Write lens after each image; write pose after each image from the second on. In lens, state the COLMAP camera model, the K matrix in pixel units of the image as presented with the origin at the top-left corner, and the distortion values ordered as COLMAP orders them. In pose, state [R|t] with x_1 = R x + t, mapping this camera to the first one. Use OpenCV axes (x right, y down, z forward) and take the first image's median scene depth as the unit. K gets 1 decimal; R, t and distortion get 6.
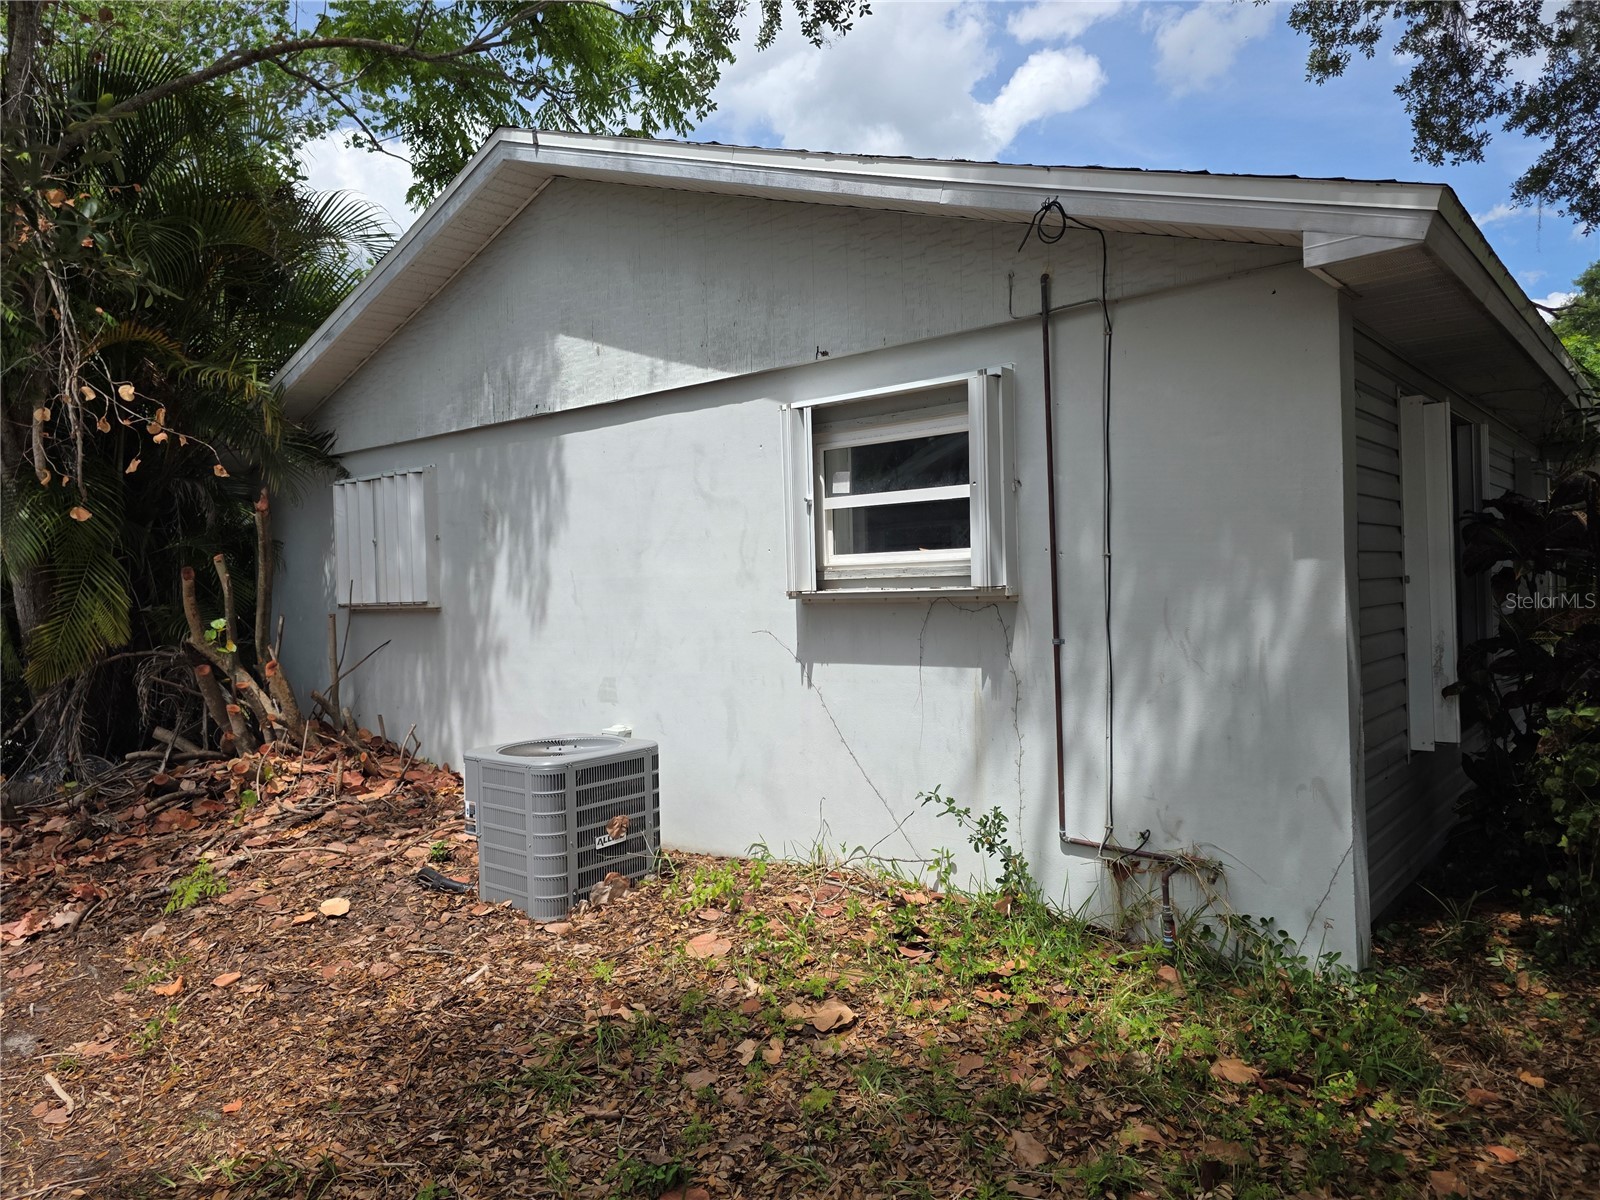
lens RADIAL K [[1070.8, 0, 800.1], [0, 1070.8, 596.7], [0, 0, 1]] dist [0.037312, -0.005170]
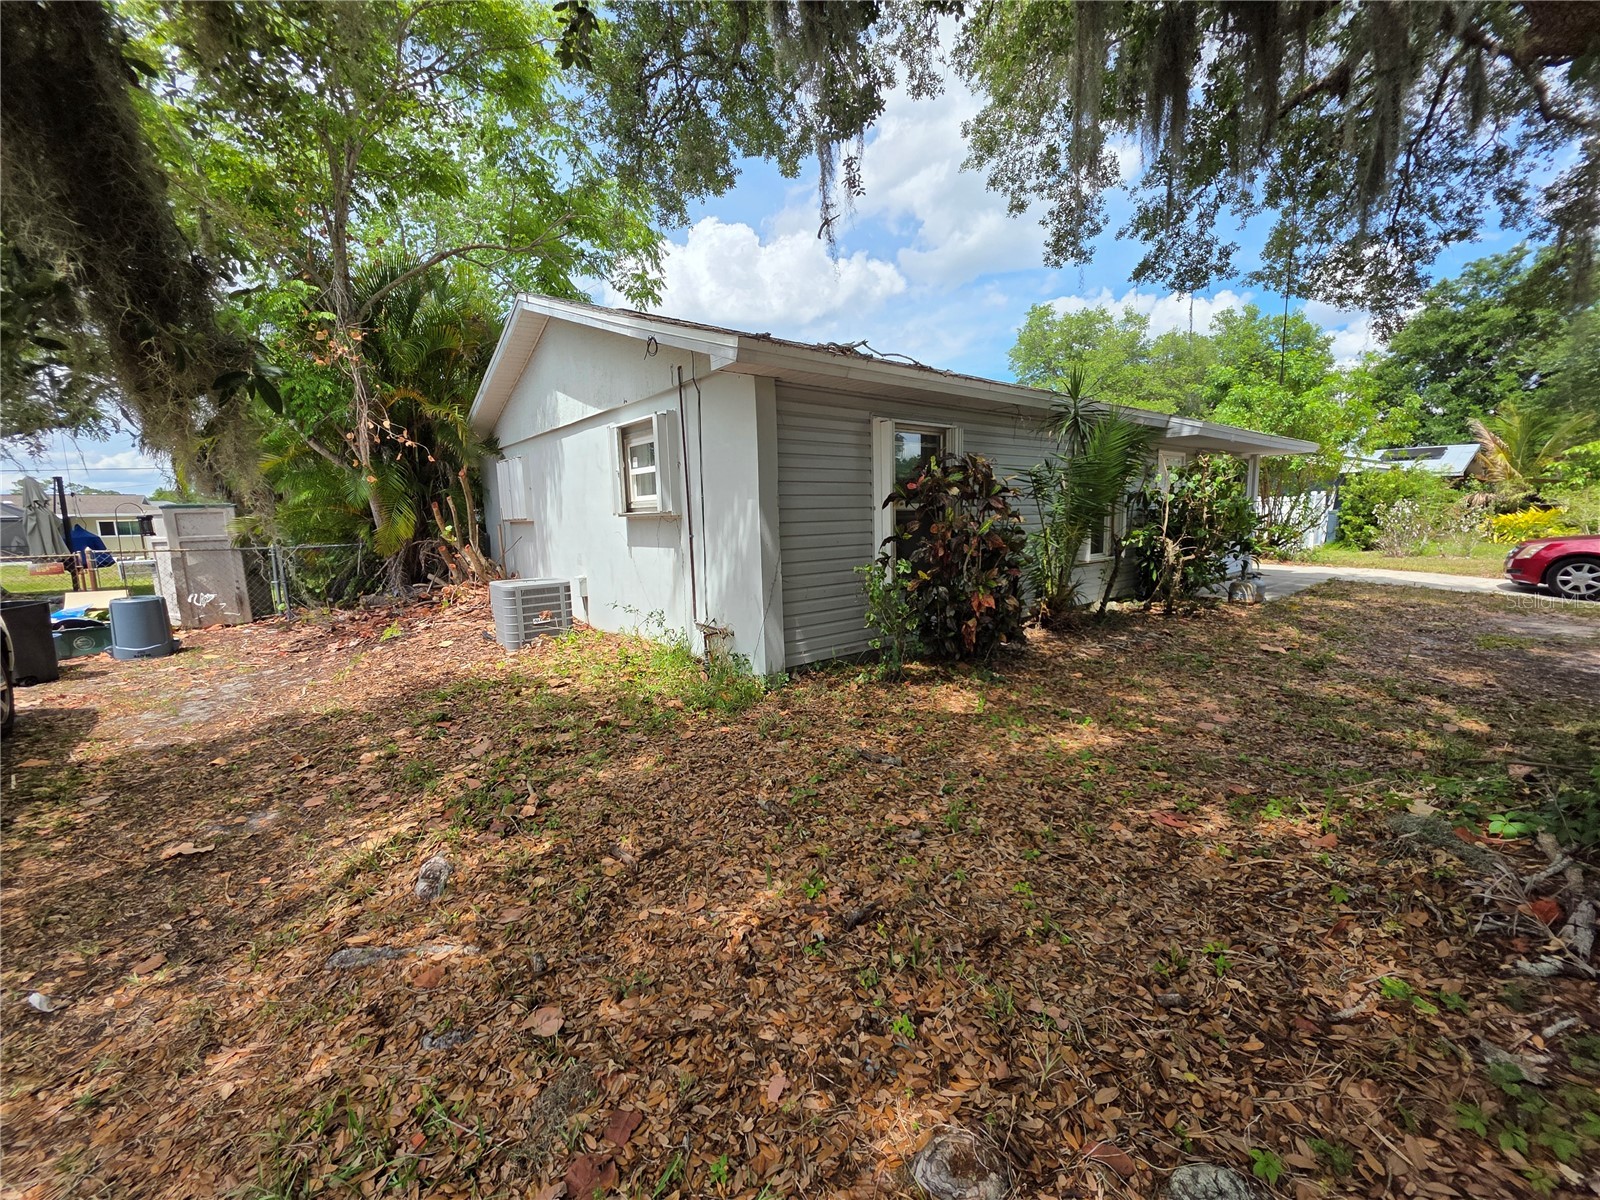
lens RADIAL K [[640.1, 0, 797.0], [0, 640.1, 610.3], [0, 0, 1]] dist [0.000499, -0.000371]
pose [[0.981020, 0.033000, -0.191076, 0.616573], [-0.005737, 0.989920, 0.141512, 0.003742], [0.193820, -0.137730, 0.971321, -0.237702]]
